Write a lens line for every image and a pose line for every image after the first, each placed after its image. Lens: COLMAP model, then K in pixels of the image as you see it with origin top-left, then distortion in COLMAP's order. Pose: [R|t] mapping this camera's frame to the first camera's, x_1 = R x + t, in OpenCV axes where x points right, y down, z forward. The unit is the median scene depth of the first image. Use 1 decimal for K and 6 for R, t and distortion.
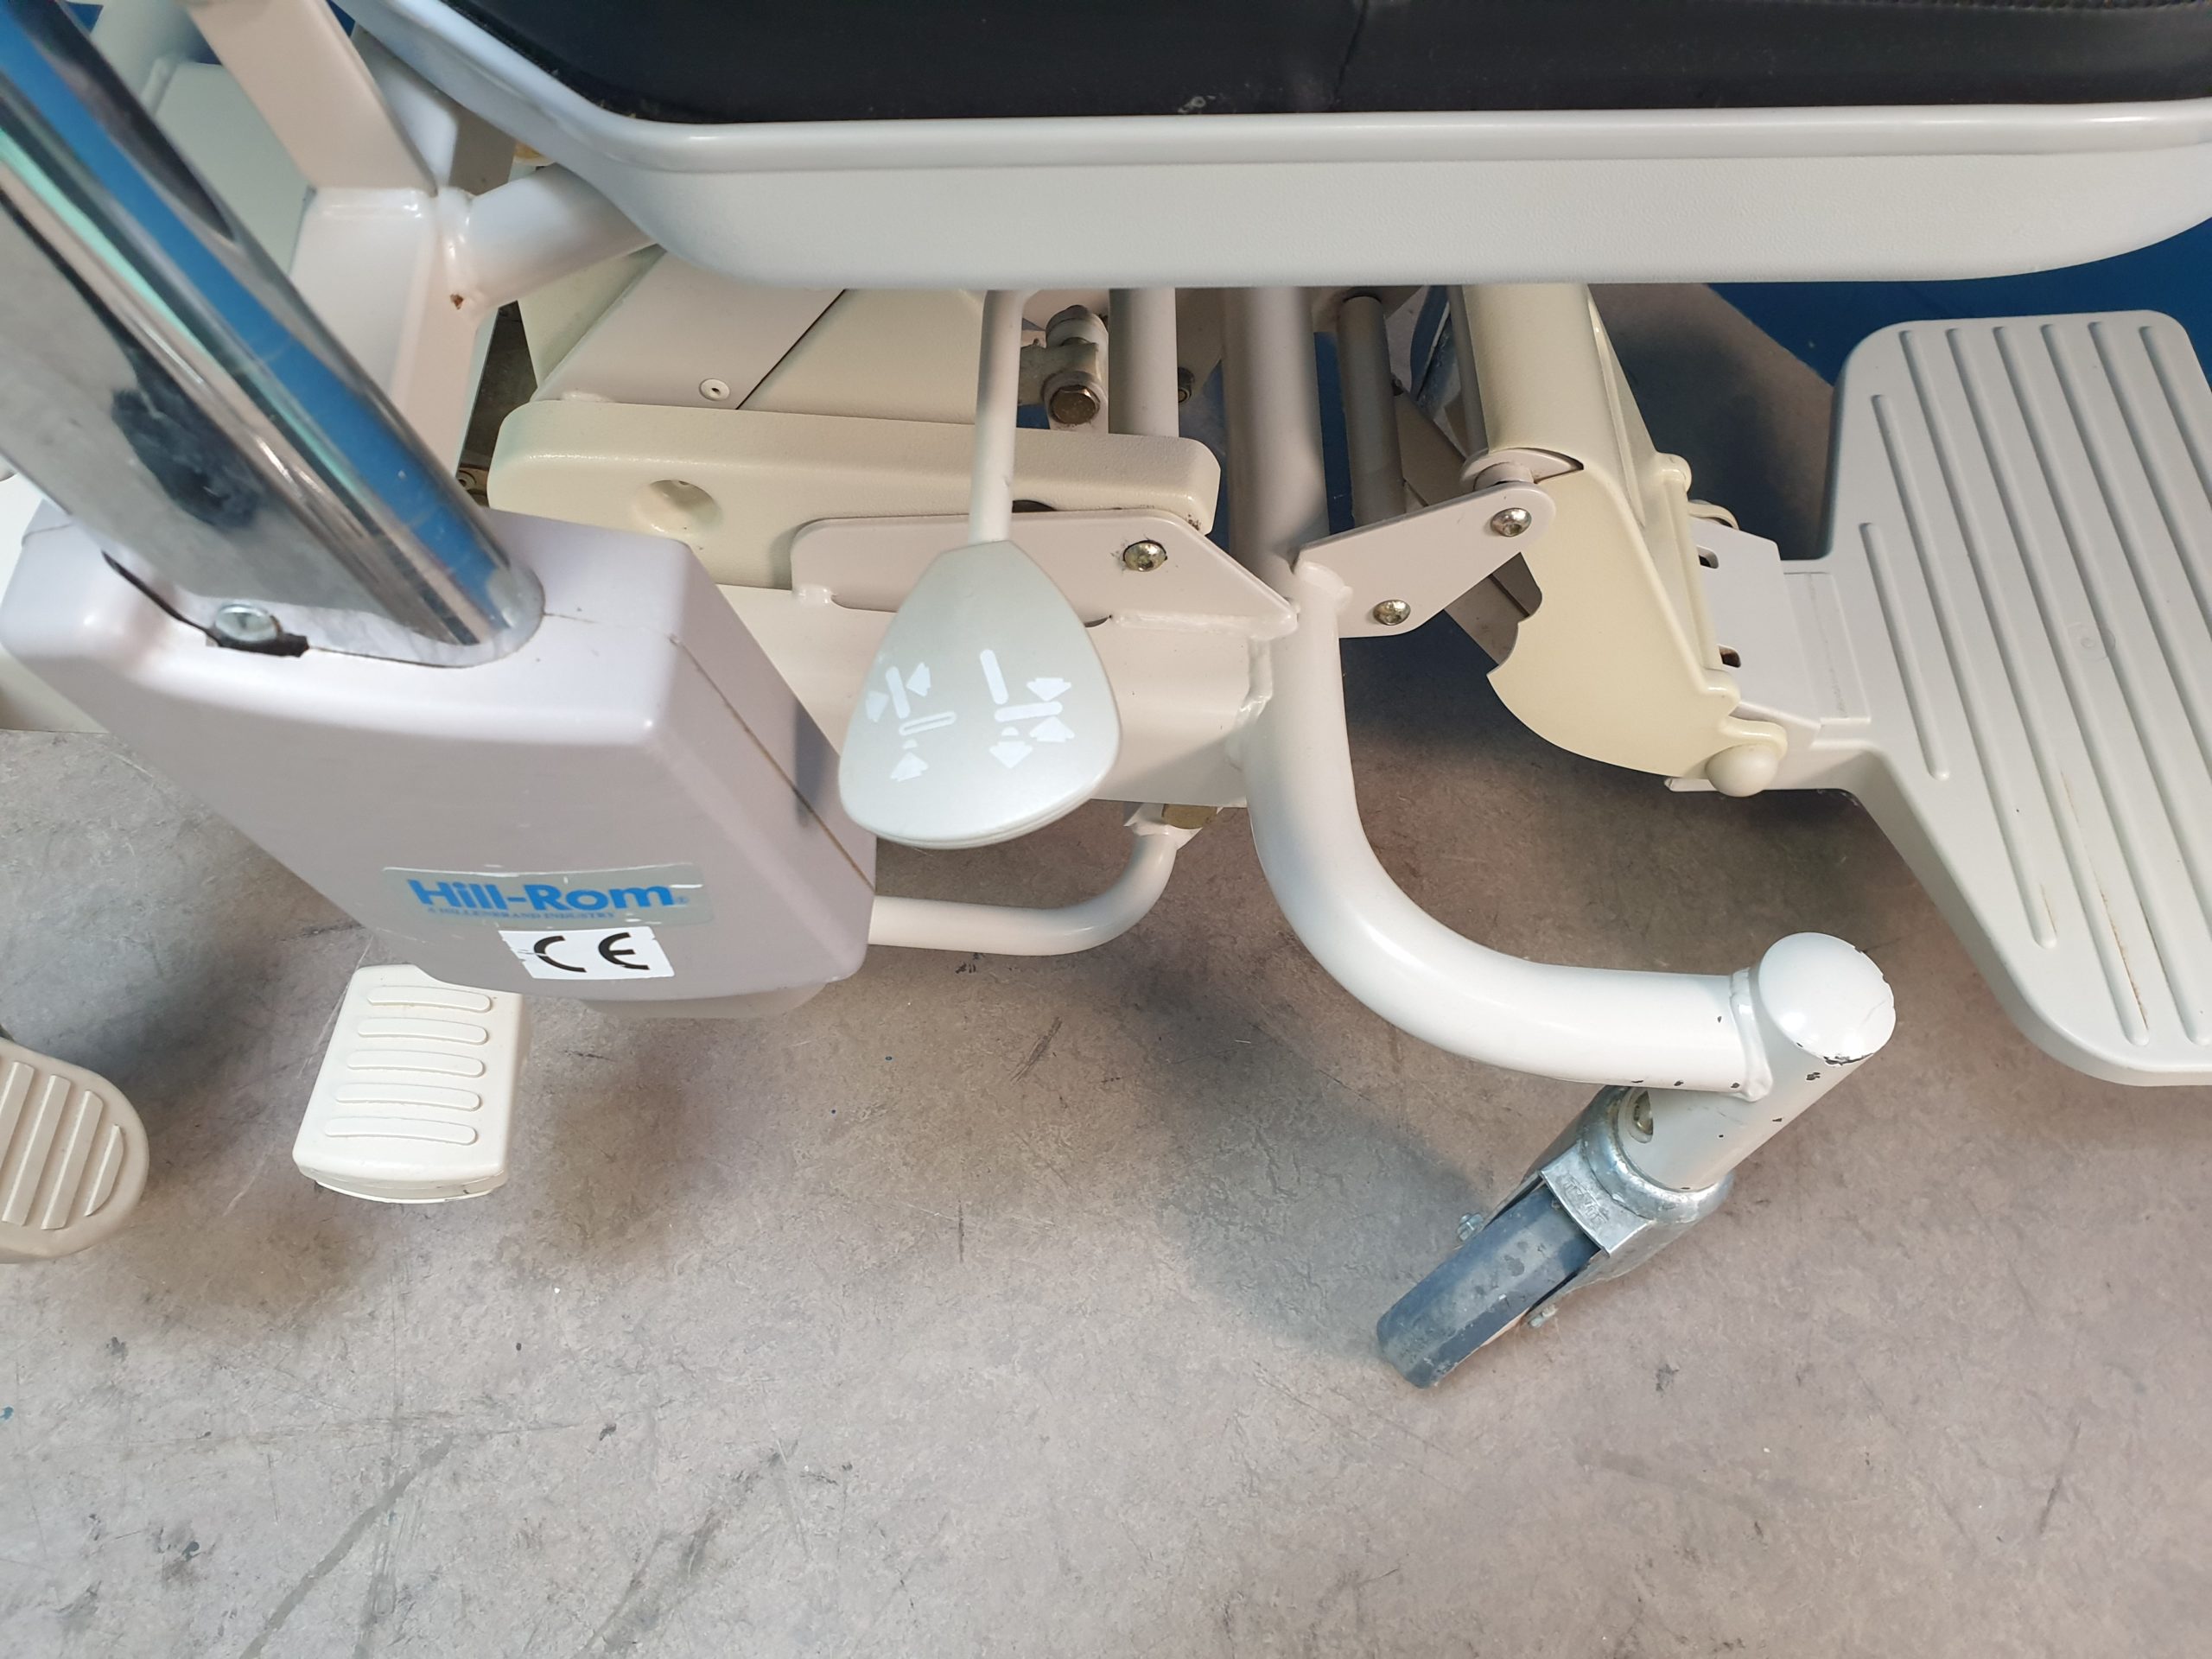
lens RADIAL K [[1738.4, 0, 1105.7], [0, 1738.4, 848.3], [0, 0, 1]] dist [-0.049904, 0.101740]
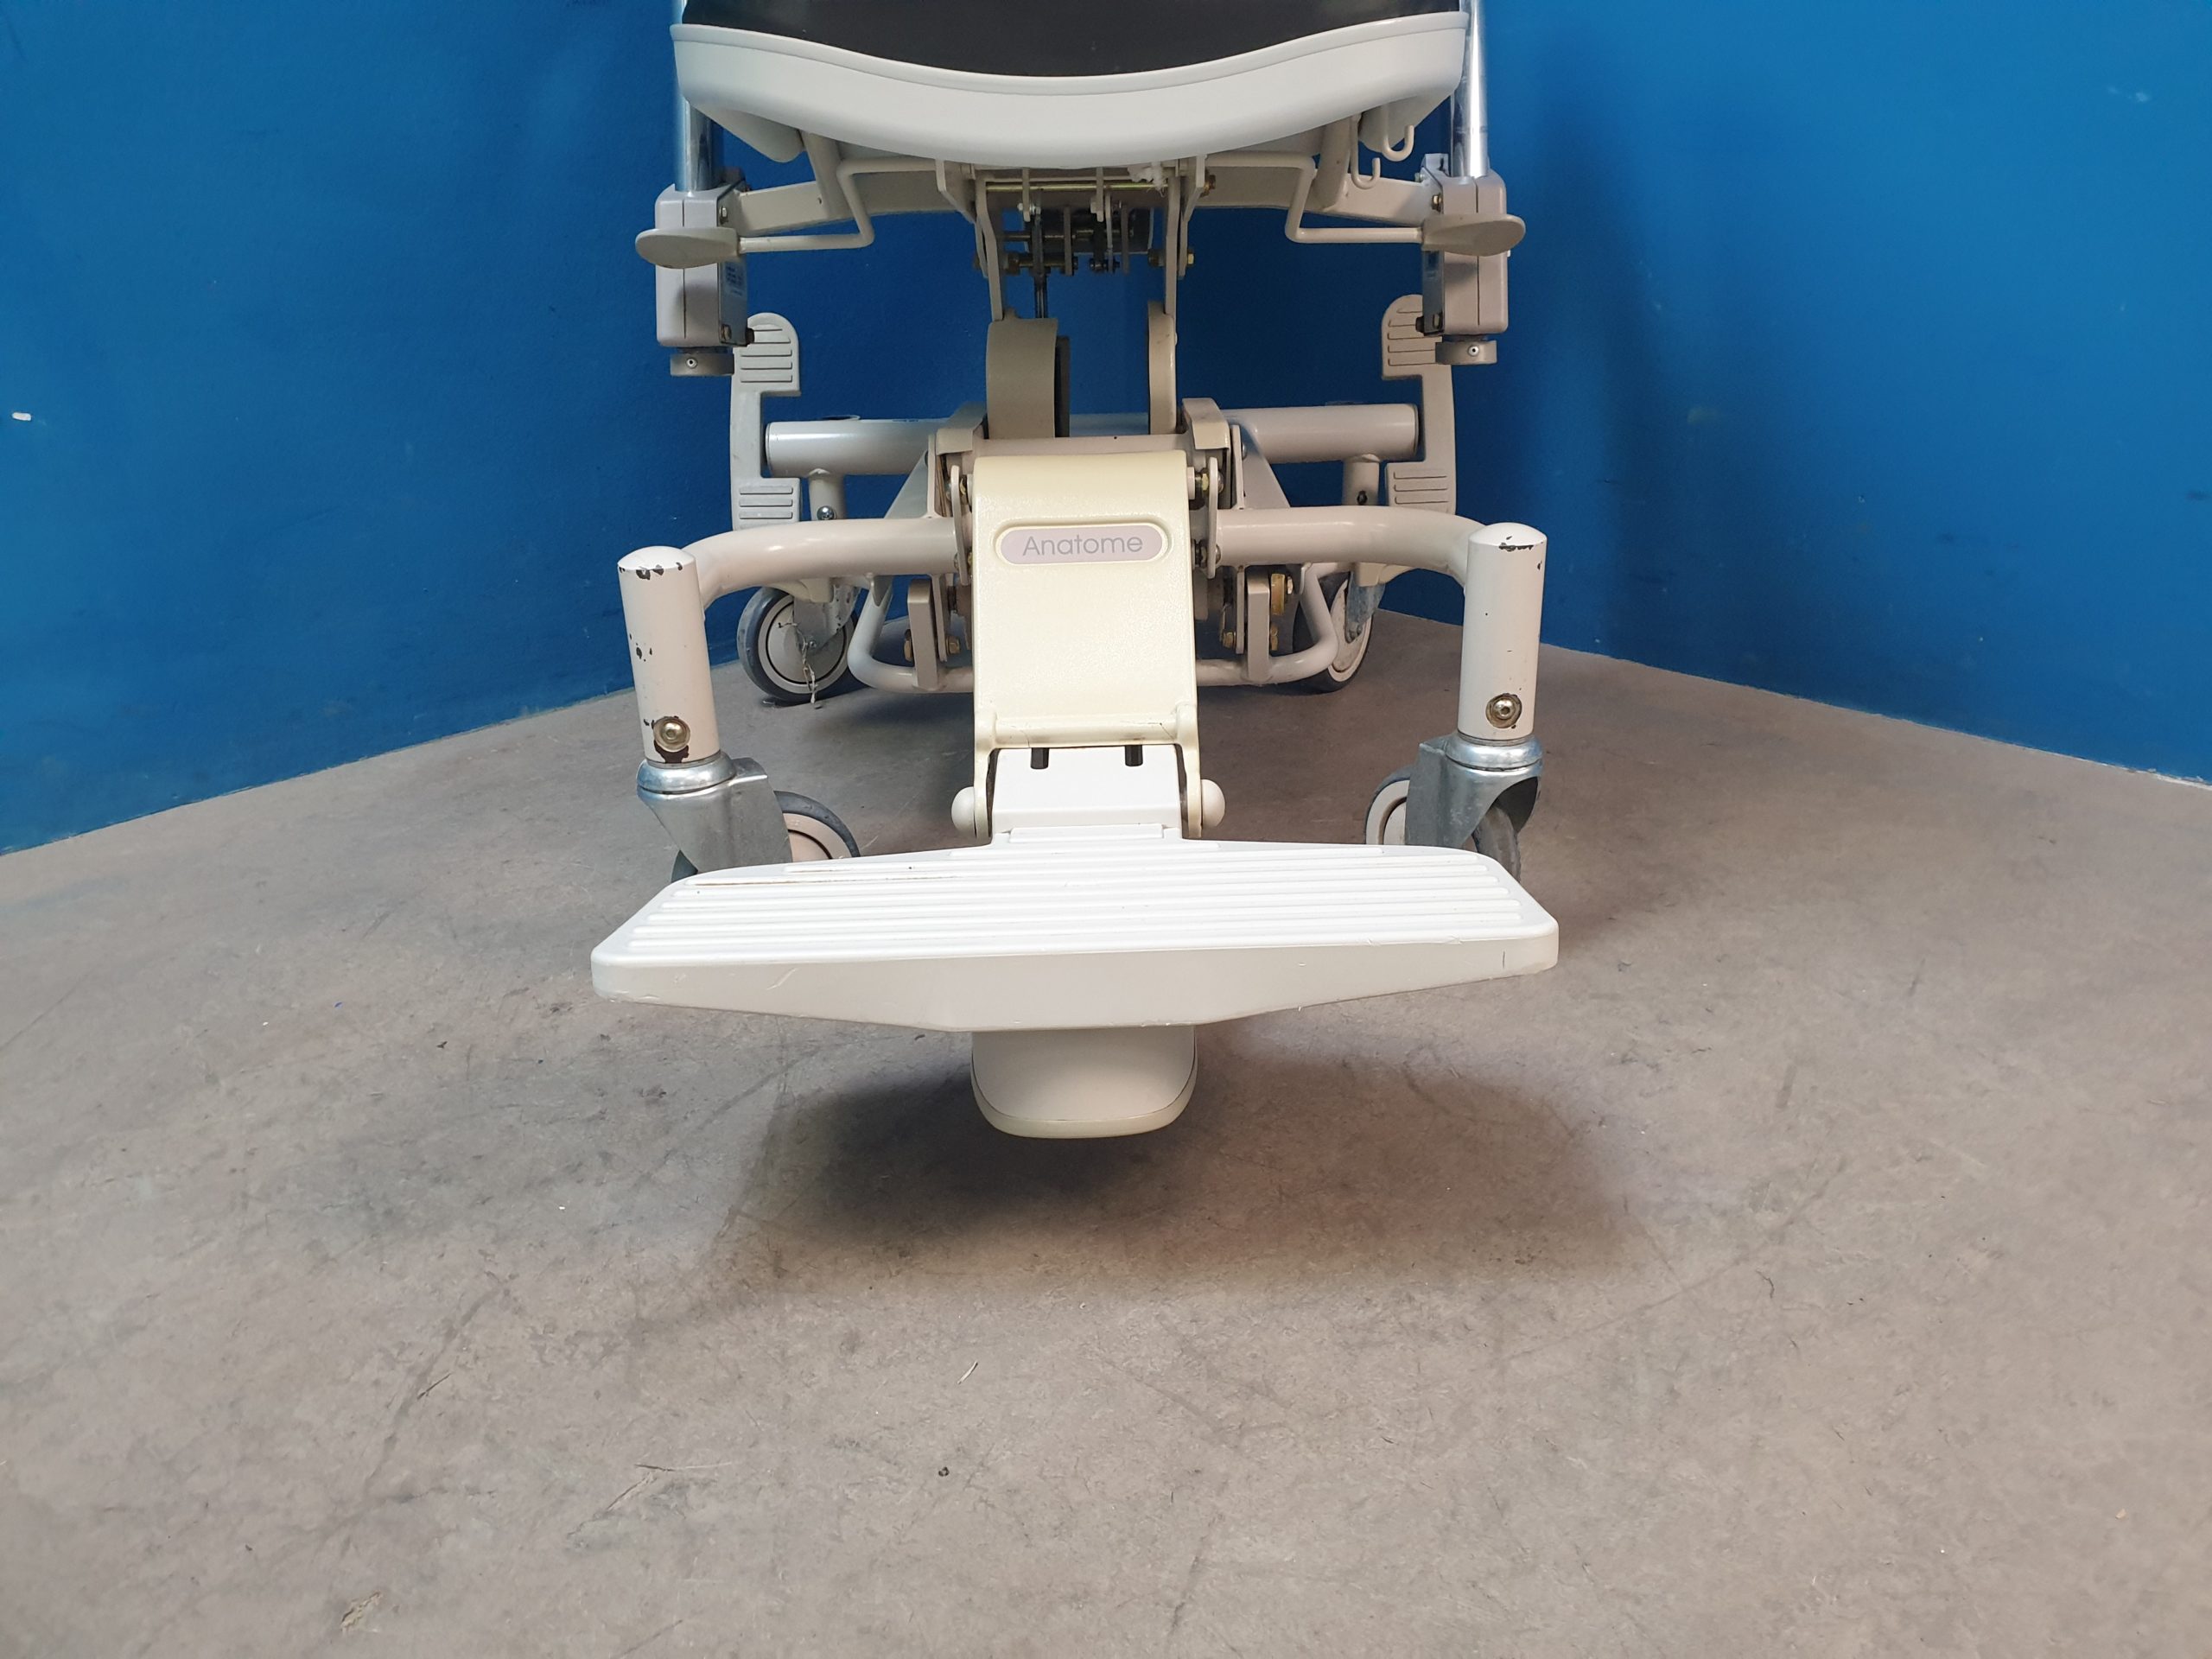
lens RADIAL K [[1739.0, 0, 1120.1], [0, 1739.0, 730.4], [0, 0, 1]] dist [-0.001373, 0.001404]
pose [[0.983206, -0.181417, 0.019820, -0.091717], [0.153168, 0.761274, -0.630080, 1.079253], [0.099219, 0.622535, 0.776277, -0.320430]]
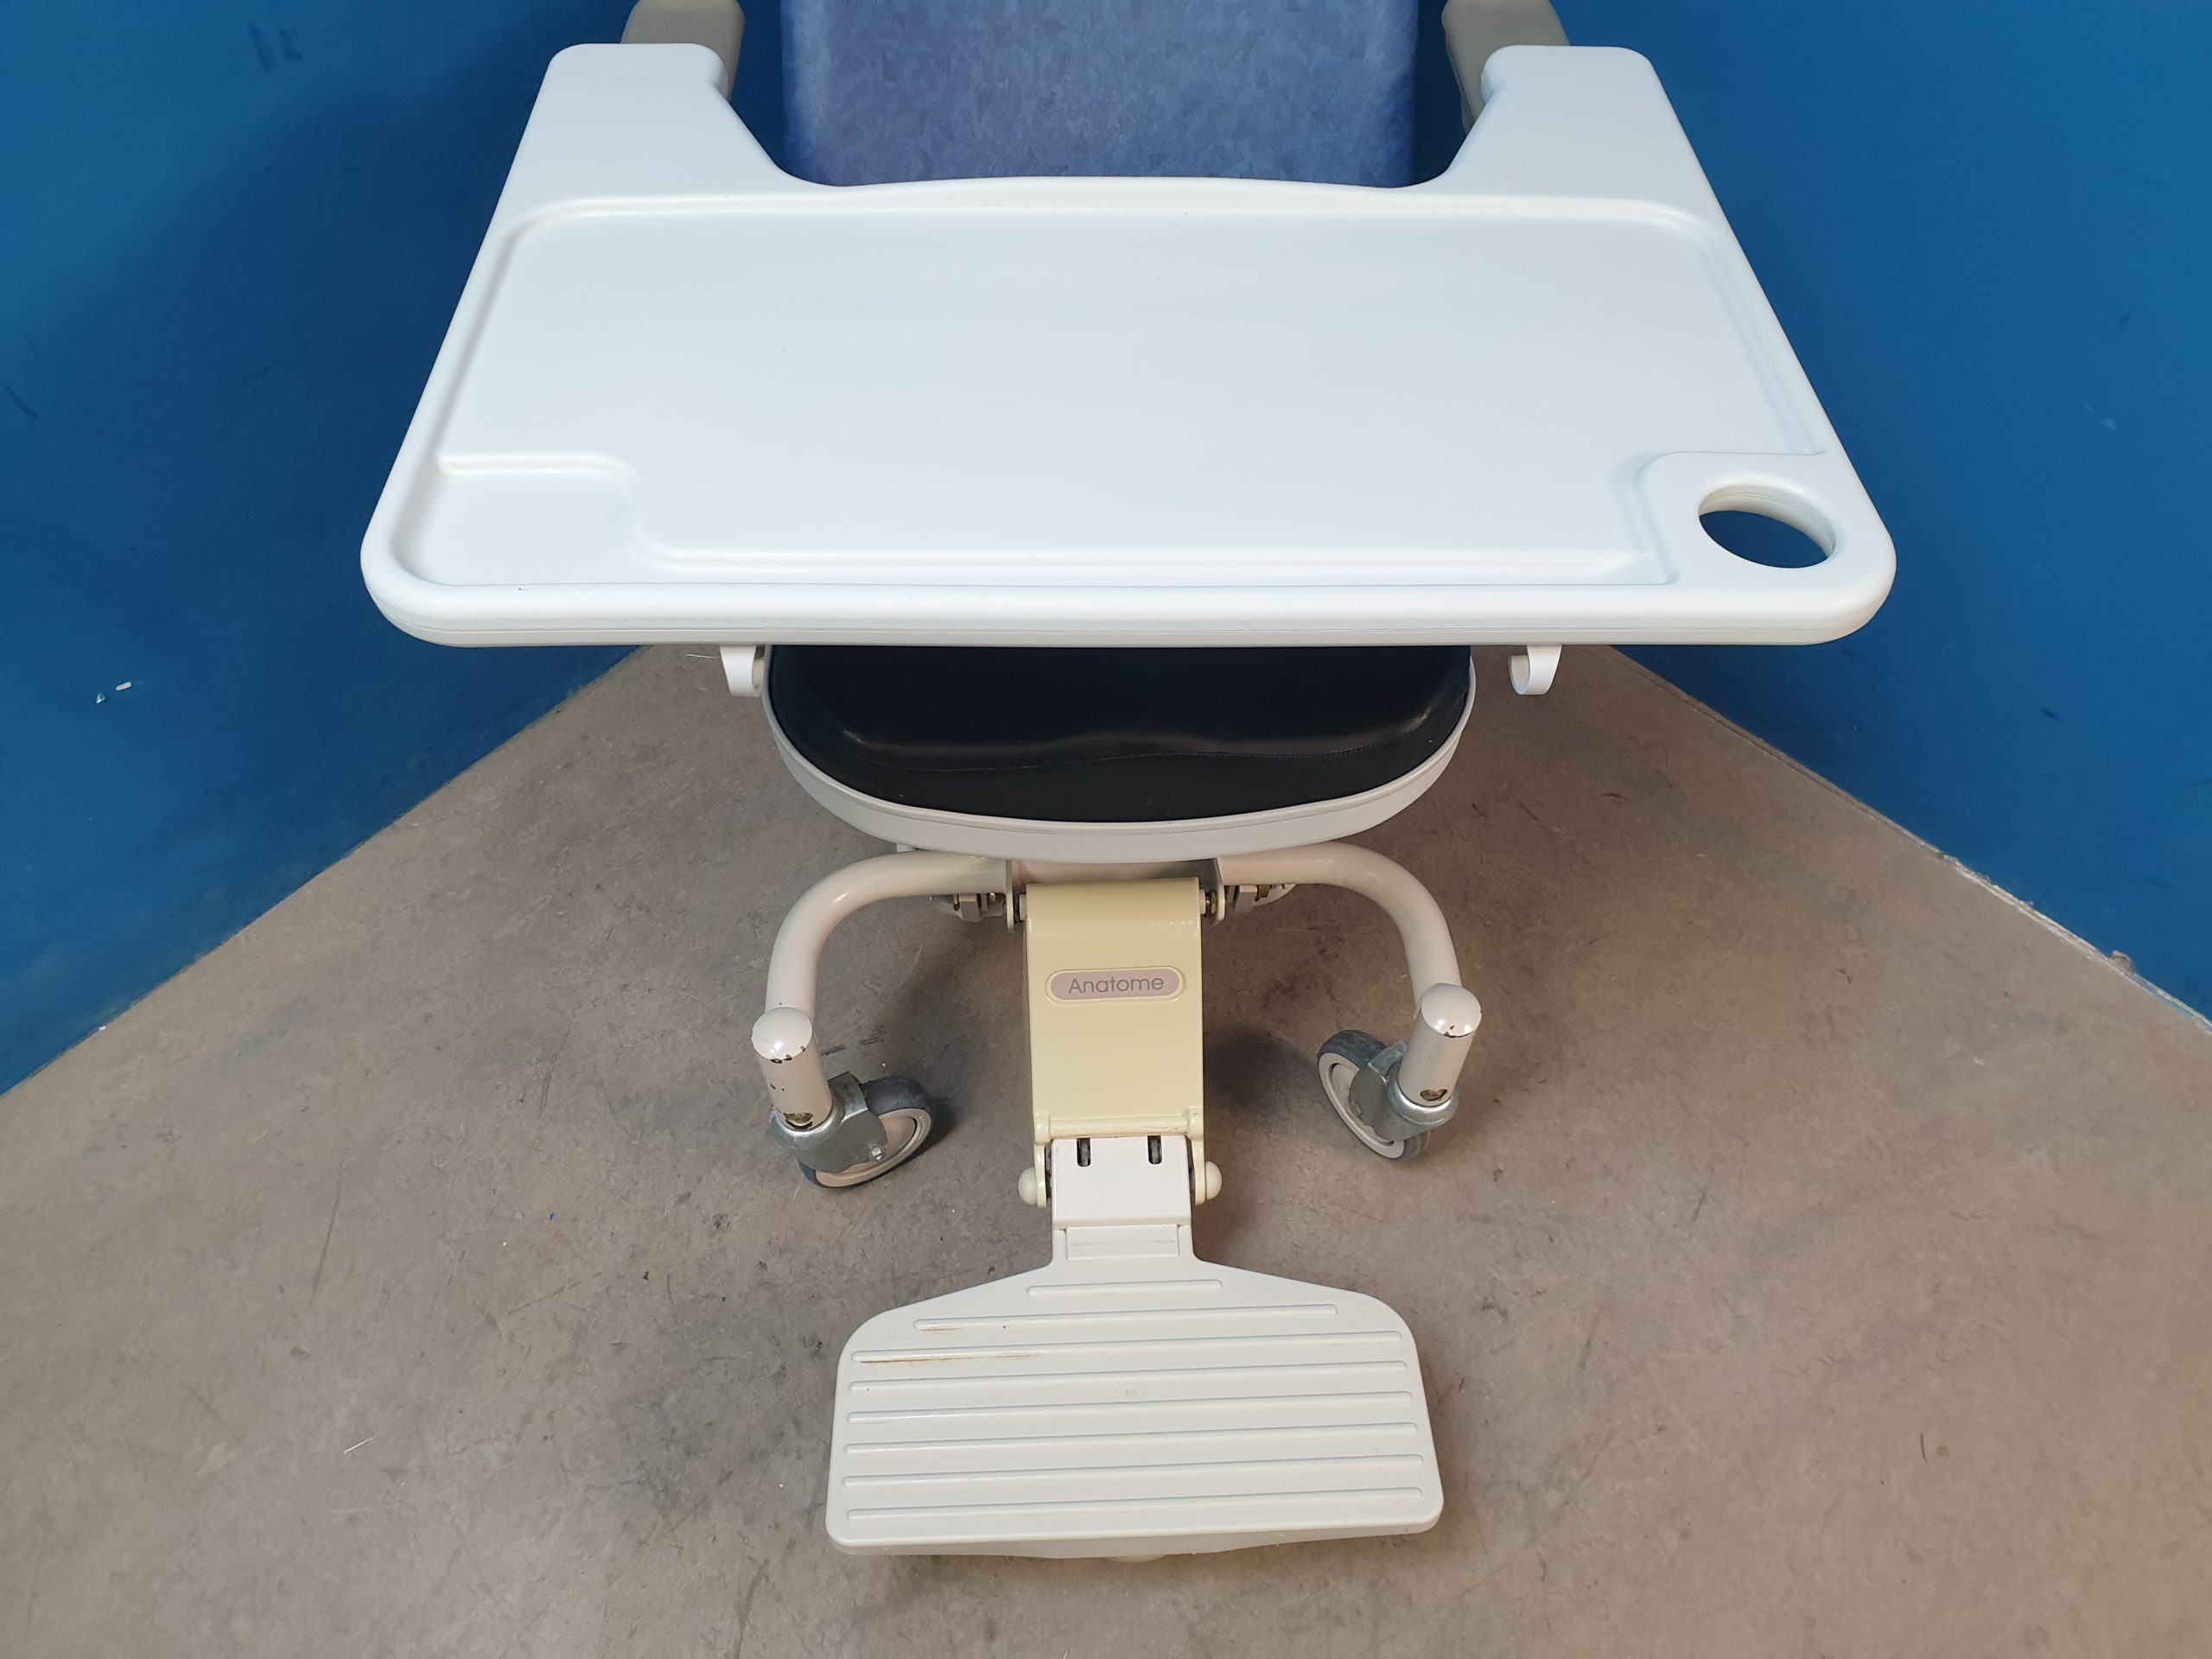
lens RADIAL K [[1707.3, 0, 1108.9], [0, 1707.3, 810.6], [0, 0, 1]] dist [0.036087, -0.083048]
pose [[0.985197, -0.167612, -0.035950, 0.024235], [0.164838, 0.983851, -0.069751, -0.046373], [0.047060, 0.062793, 0.996916, -1.085614]]
